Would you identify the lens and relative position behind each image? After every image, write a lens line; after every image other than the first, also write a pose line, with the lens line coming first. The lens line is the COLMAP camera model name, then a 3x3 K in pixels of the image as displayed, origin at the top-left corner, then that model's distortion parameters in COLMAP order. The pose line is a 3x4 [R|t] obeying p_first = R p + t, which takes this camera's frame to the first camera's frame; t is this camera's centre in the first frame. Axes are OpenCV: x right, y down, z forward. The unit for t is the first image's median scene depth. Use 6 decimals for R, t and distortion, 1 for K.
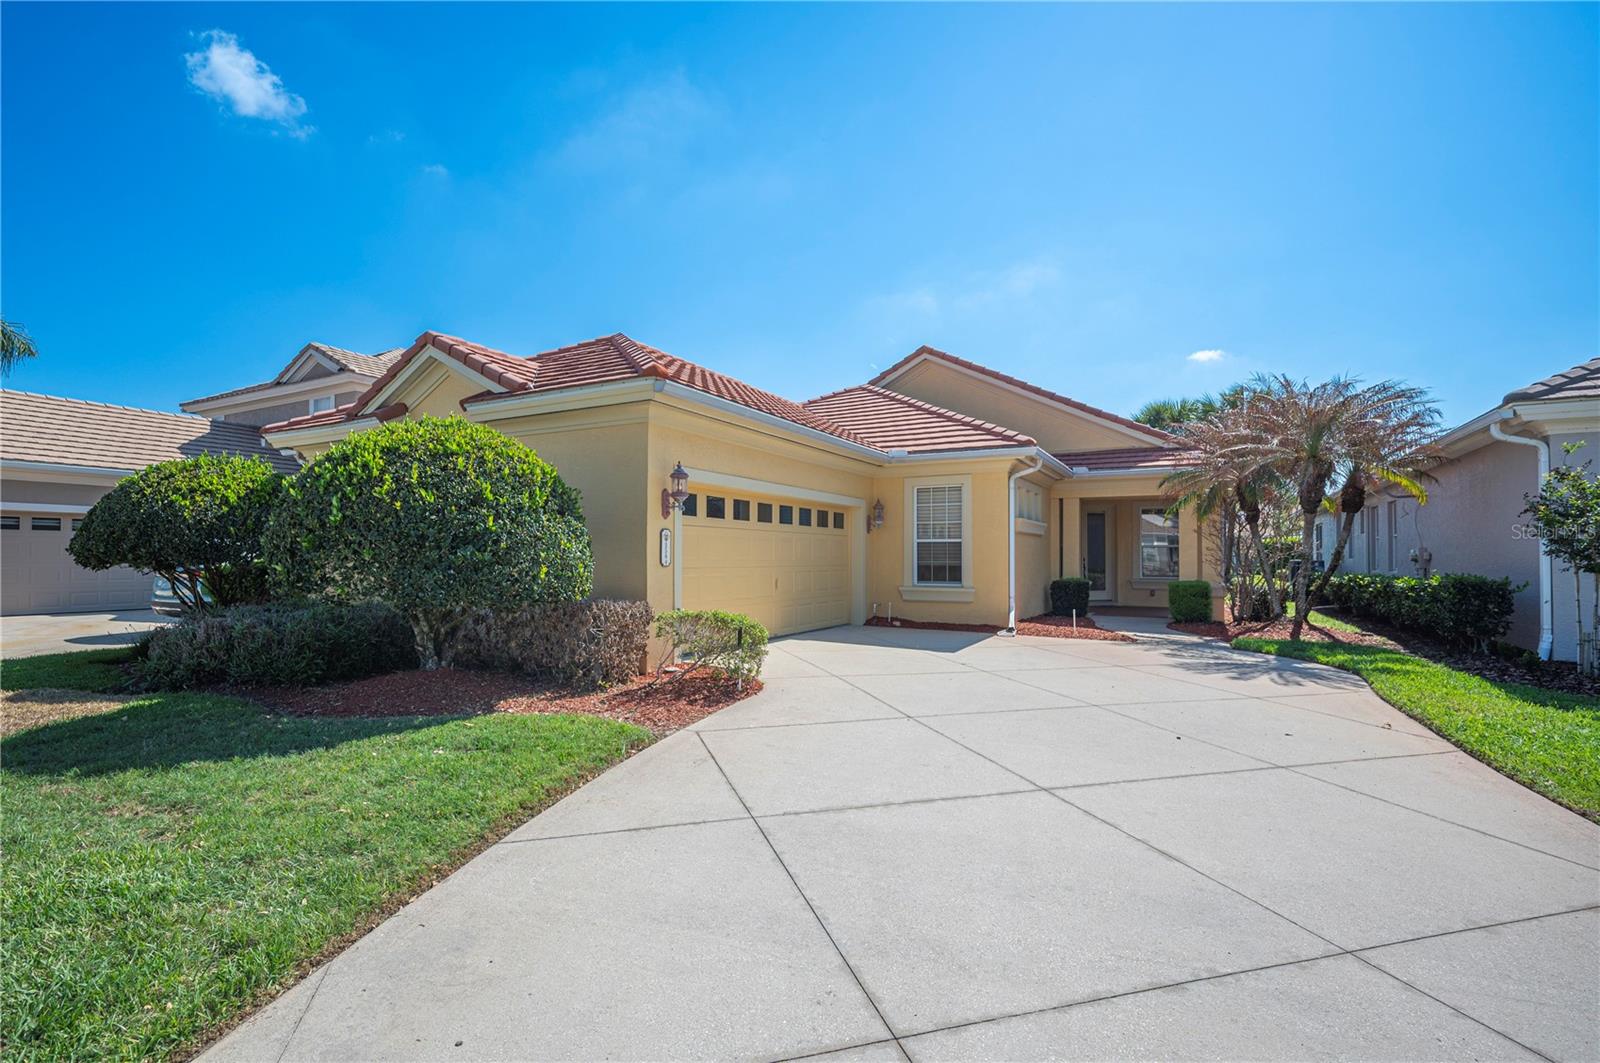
lens RADIAL K [[741.2, 0, 776.6], [0, 741.2, 531.9], [0, 0, 1]] dist [0.017609, -0.002188]
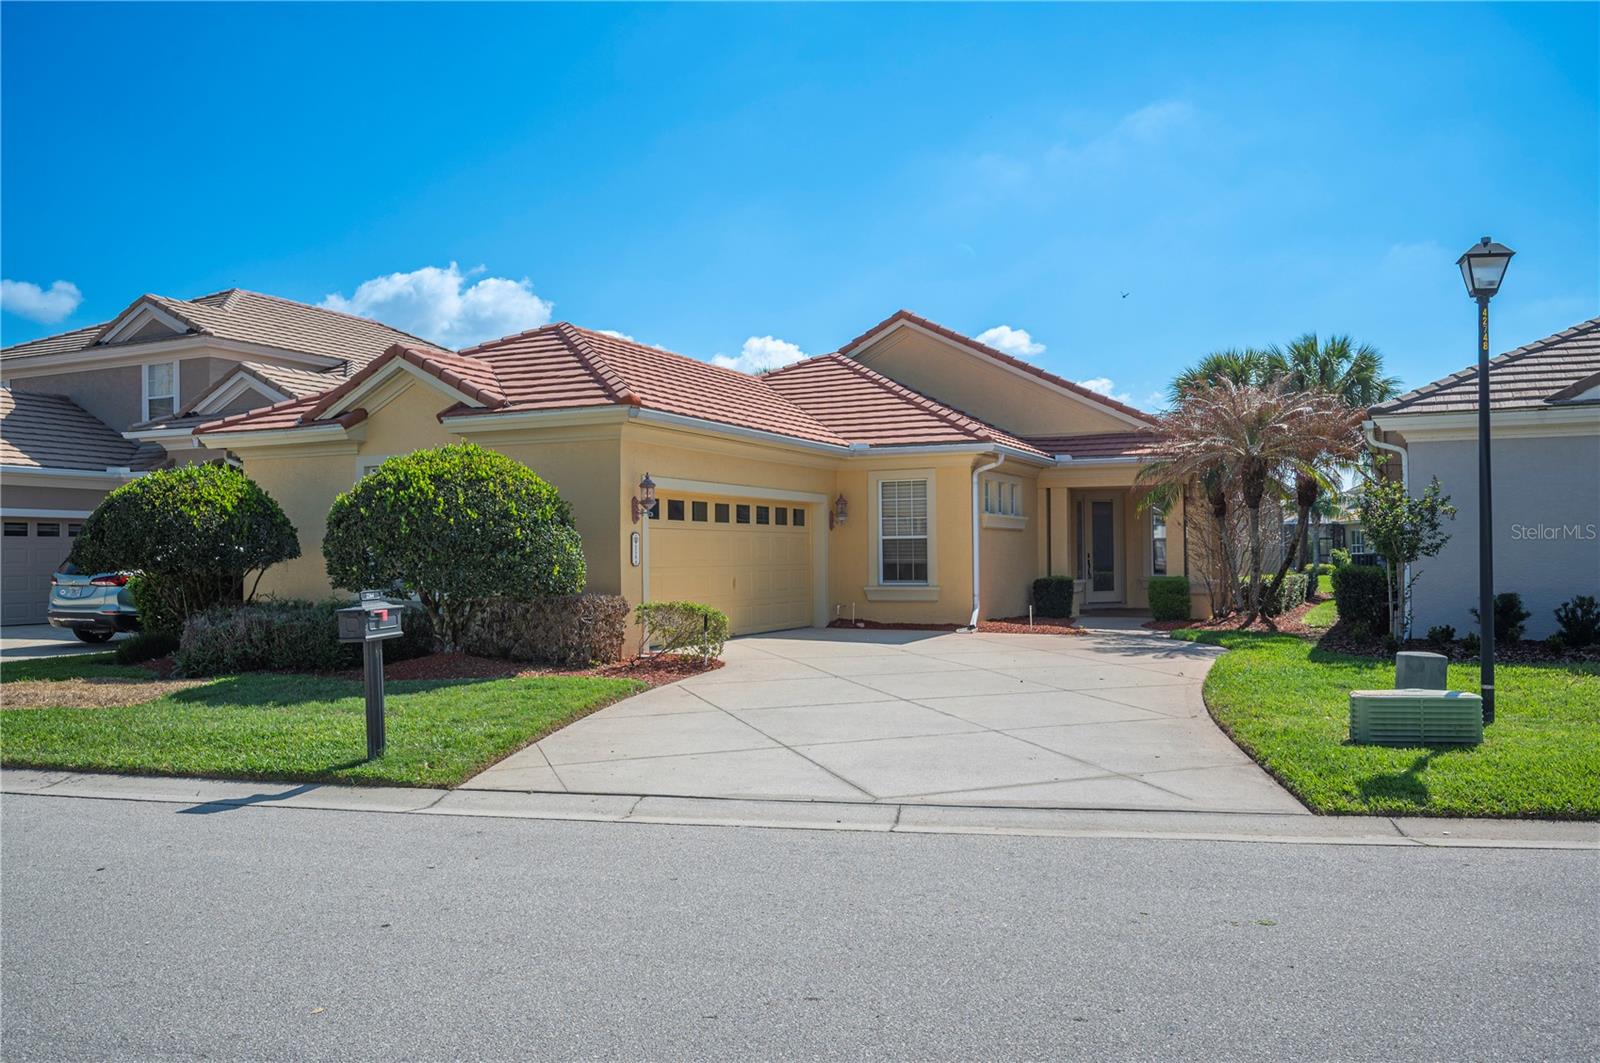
lens RADIAL K [[1195.9, 0, 816.6], [0, 1195.9, 530.1], [0, 0, 1]] dist [0.008822, 0.000074]
pose [[0.997286, -0.009126, 0.073052, -0.007172], [0.008214, 0.999885, 0.012780, -0.024260], [-0.073160, -0.012145, 0.997246, -0.695629]]
